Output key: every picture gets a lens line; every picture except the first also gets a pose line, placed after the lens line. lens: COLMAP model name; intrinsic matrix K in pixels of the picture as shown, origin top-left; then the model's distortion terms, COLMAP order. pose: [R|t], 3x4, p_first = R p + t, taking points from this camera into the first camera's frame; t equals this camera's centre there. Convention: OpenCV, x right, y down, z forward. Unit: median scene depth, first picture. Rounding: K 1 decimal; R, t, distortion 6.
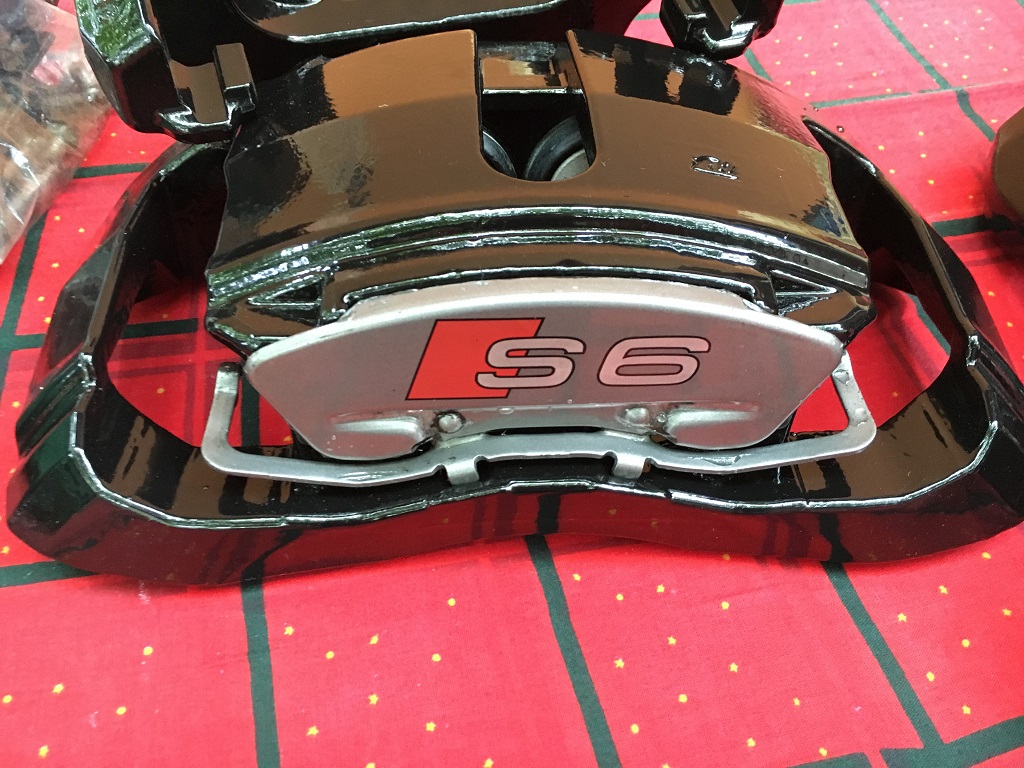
lens RADIAL K [[881.4, 0, 512.0], [0, 881.4, 384.0], [0, 0, 1]] dist [0.076341, -0.129966]
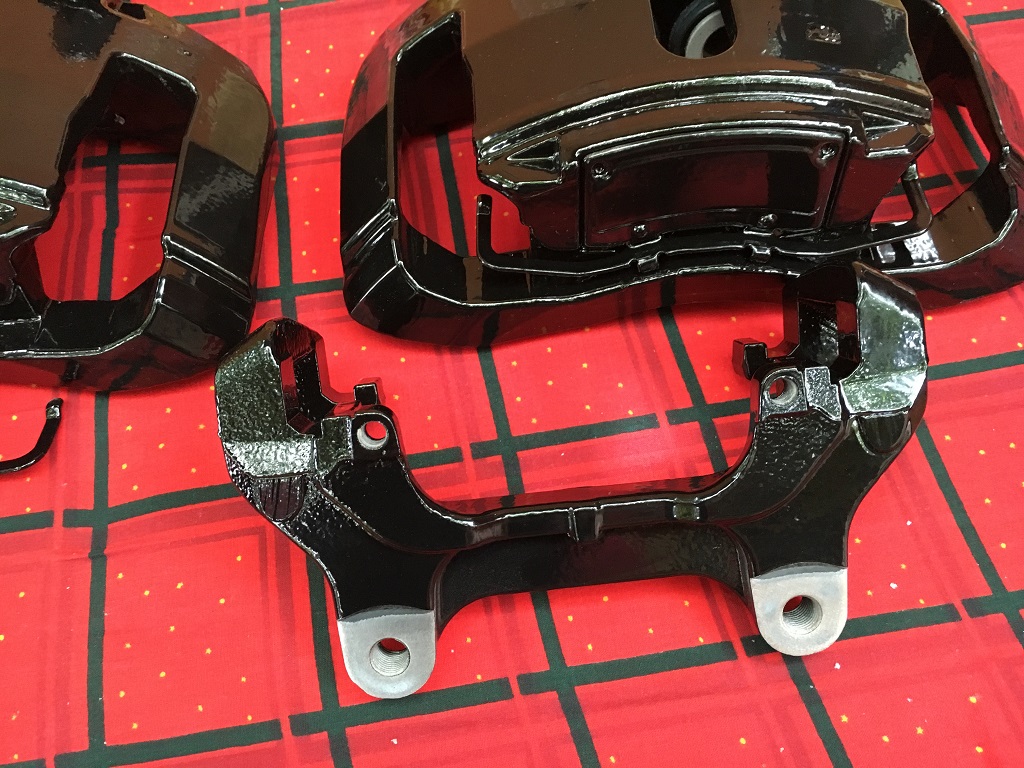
lens RADIAL K [[881.4, 0, 512.0], [0, 881.4, 384.0], [0, 0, 1]] dist [0.076341, -0.129966]
pose [[0.998218, 0.022269, -0.055361, 0.734625], [-0.009638, 0.975743, 0.218709, -0.088029], [0.058888, -0.217785, 0.974219, -0.244975]]
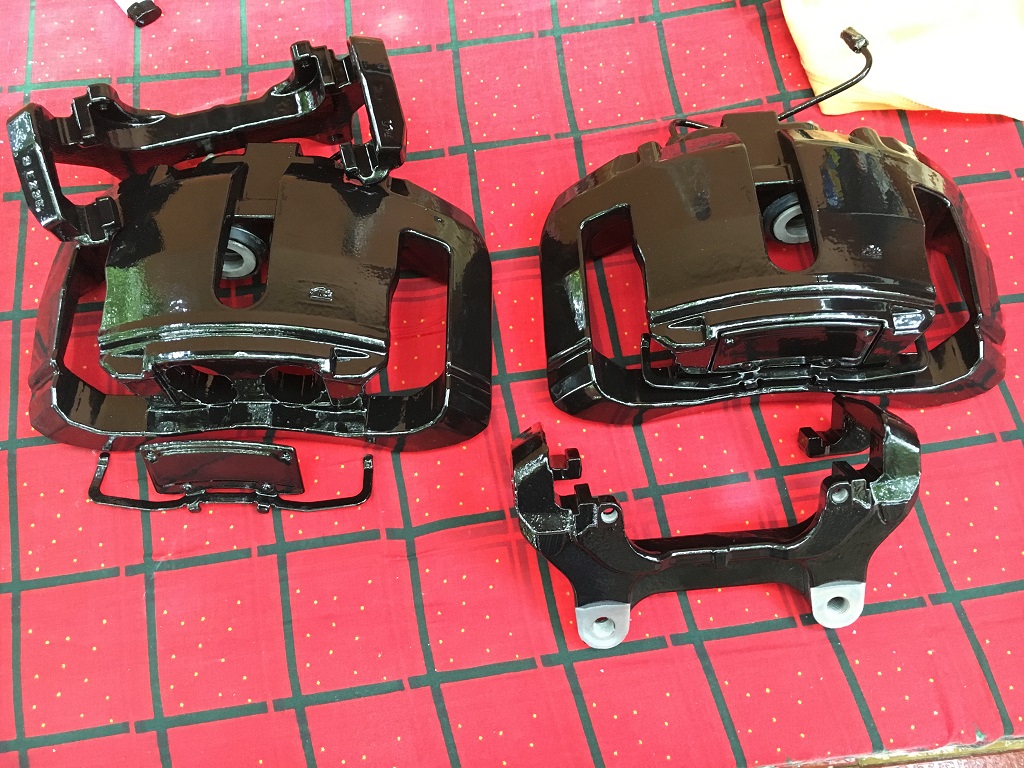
lens RADIAL K [[871.8, 0, 512.0], [0, 871.8, 384.0], [0, 0, 1]] dist [0.073768, -0.110943]
pose [[0.998625, 0.042855, -0.030204, 0.478643], [-0.029097, 0.932239, 0.360672, -0.510846], [0.043614, -0.359297, 0.932203, -0.673007]]
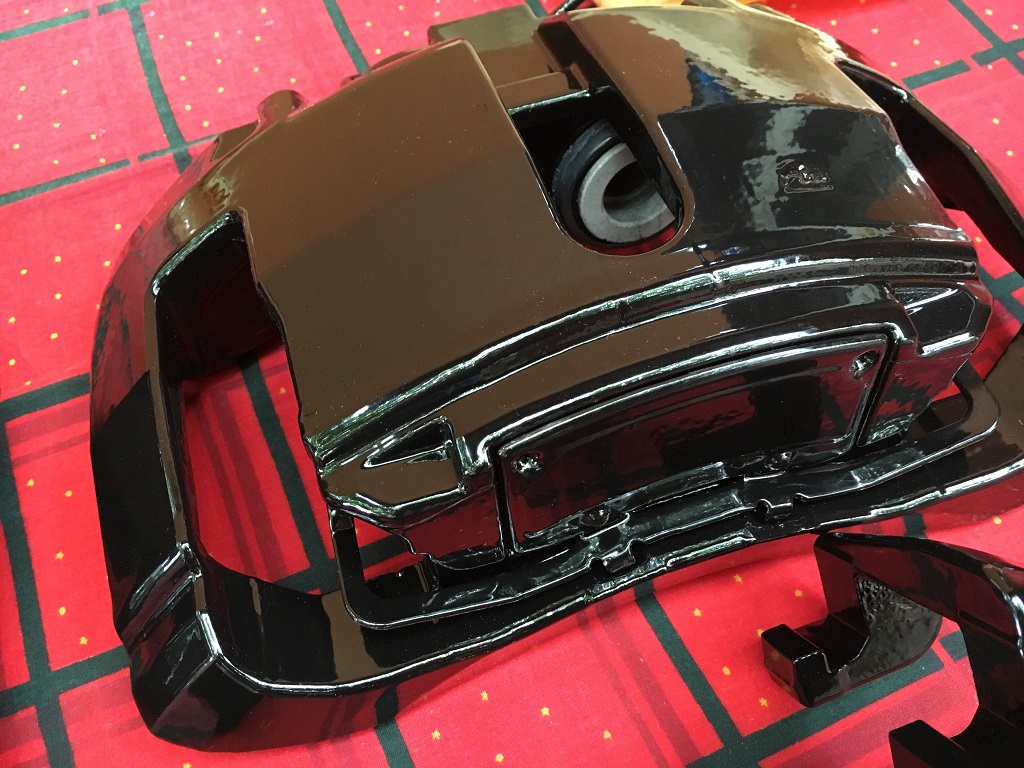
lens RADIAL K [[881.4, 0, 512.0], [0, 881.4, 384.0], [0, 0, 1]] dist [0.076341, -0.129966]
pose [[0.977101, -0.183374, 0.107926, 0.712590], [0.161739, 0.969671, 0.183246, -0.237163], [-0.138255, -0.161594, 0.977125, 0.131285]]
